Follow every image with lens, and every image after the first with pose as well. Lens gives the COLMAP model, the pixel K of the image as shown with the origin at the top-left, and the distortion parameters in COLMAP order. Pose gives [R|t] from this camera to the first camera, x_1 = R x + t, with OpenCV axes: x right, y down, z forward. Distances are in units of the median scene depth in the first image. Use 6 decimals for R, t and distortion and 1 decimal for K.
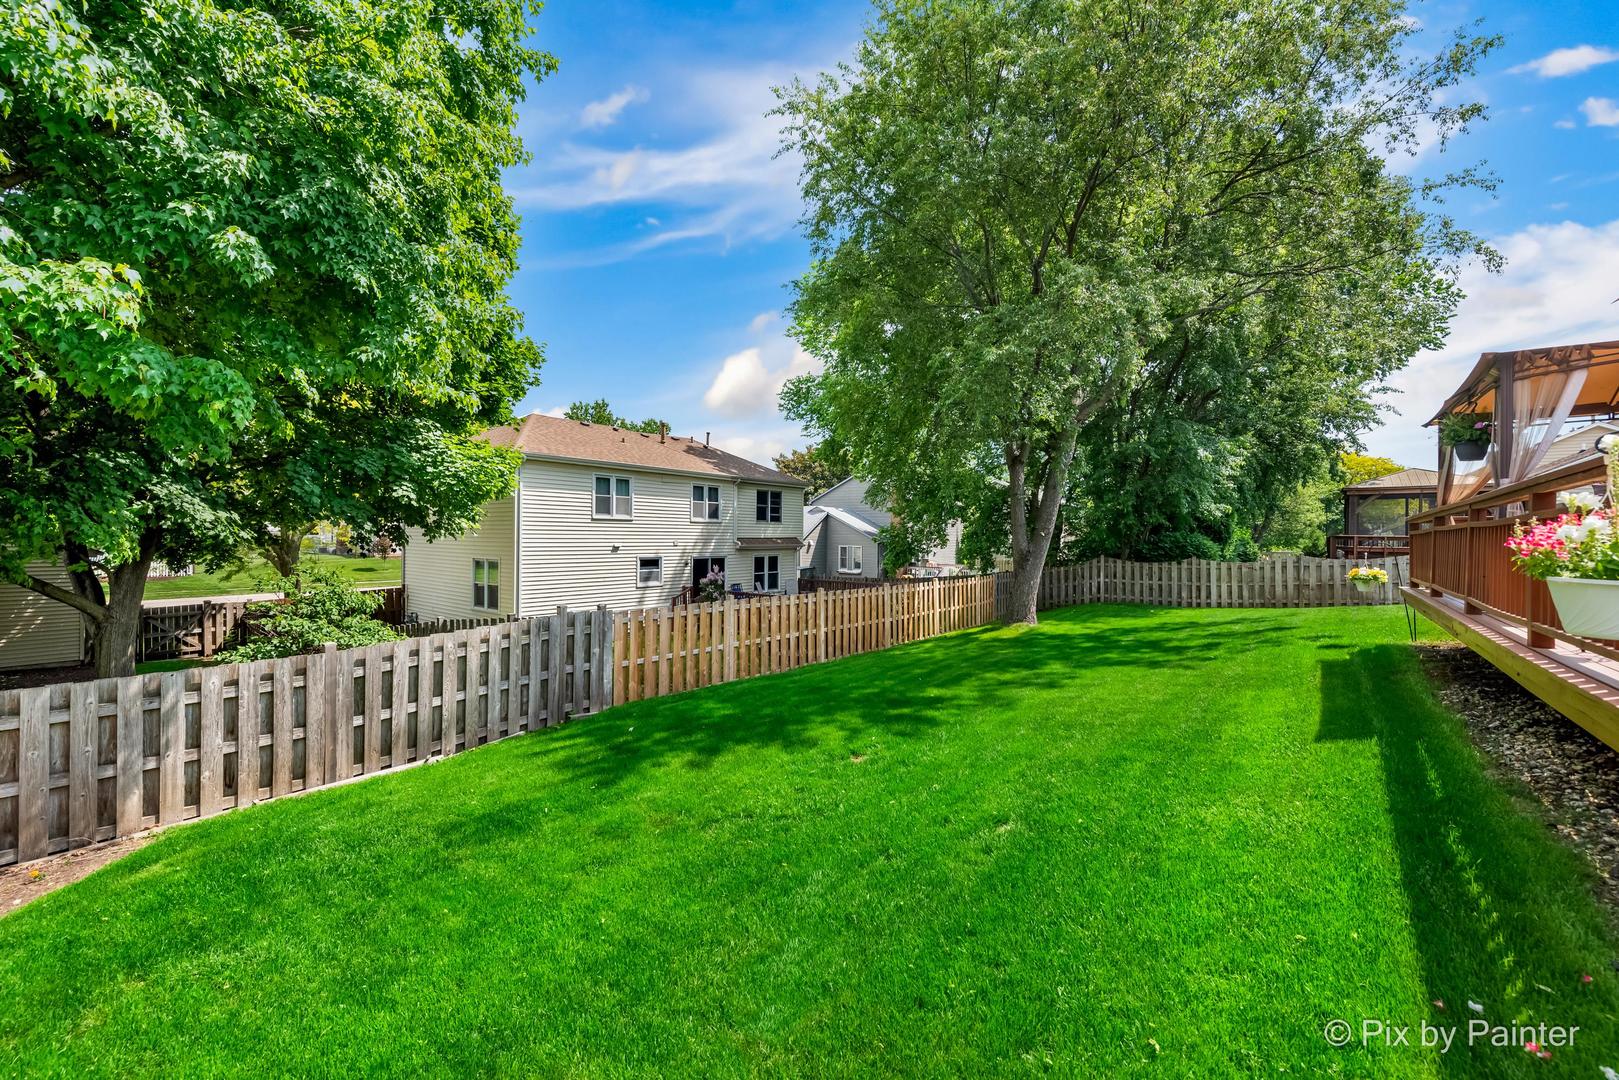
lens RADIAL K [[645.9, 0, 825.1], [0, 645.9, 549.3], [0, 0, 1]] dist [0.002885, -0.000162]
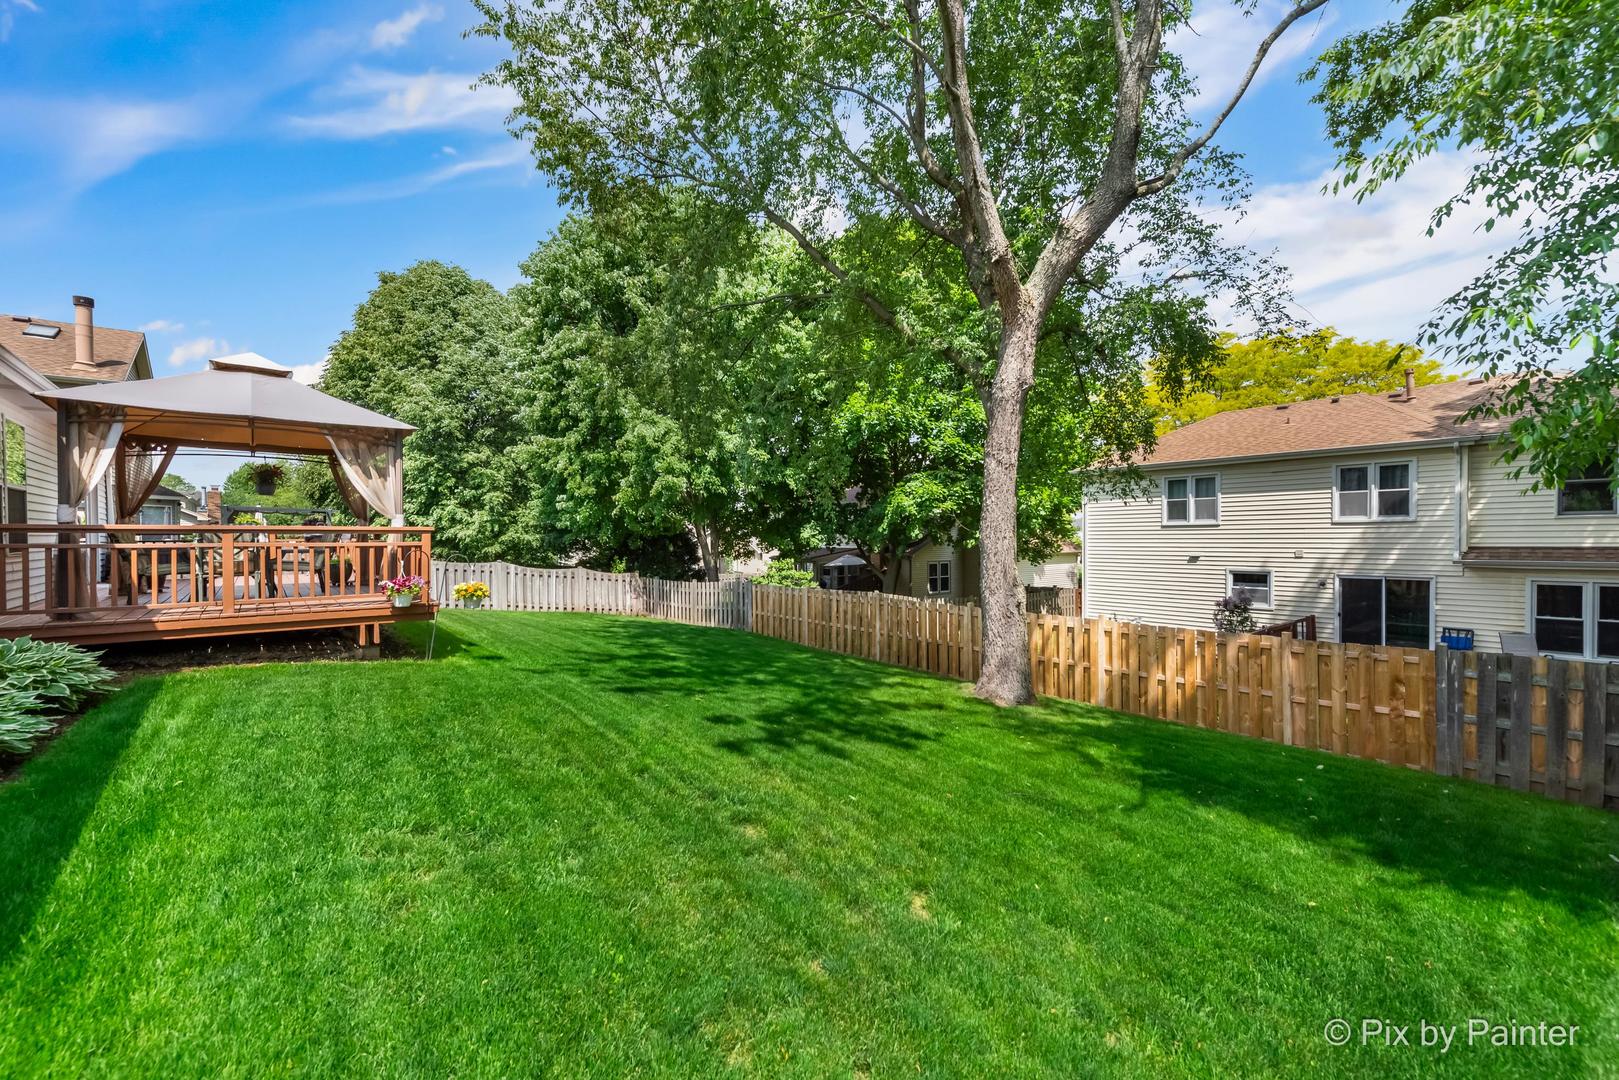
lens RADIAL K [[676.9, 0, 809.5], [0, 676.9, 540.0], [0, 0, 1]] dist [0.001216, -0.000224]
pose [[-0.232977, -0.005908, -0.972464, 0.622861], [-0.018734, 0.999823, -0.001586, -0.013415], [0.972302, 0.017849, -0.233046, 0.638501]]
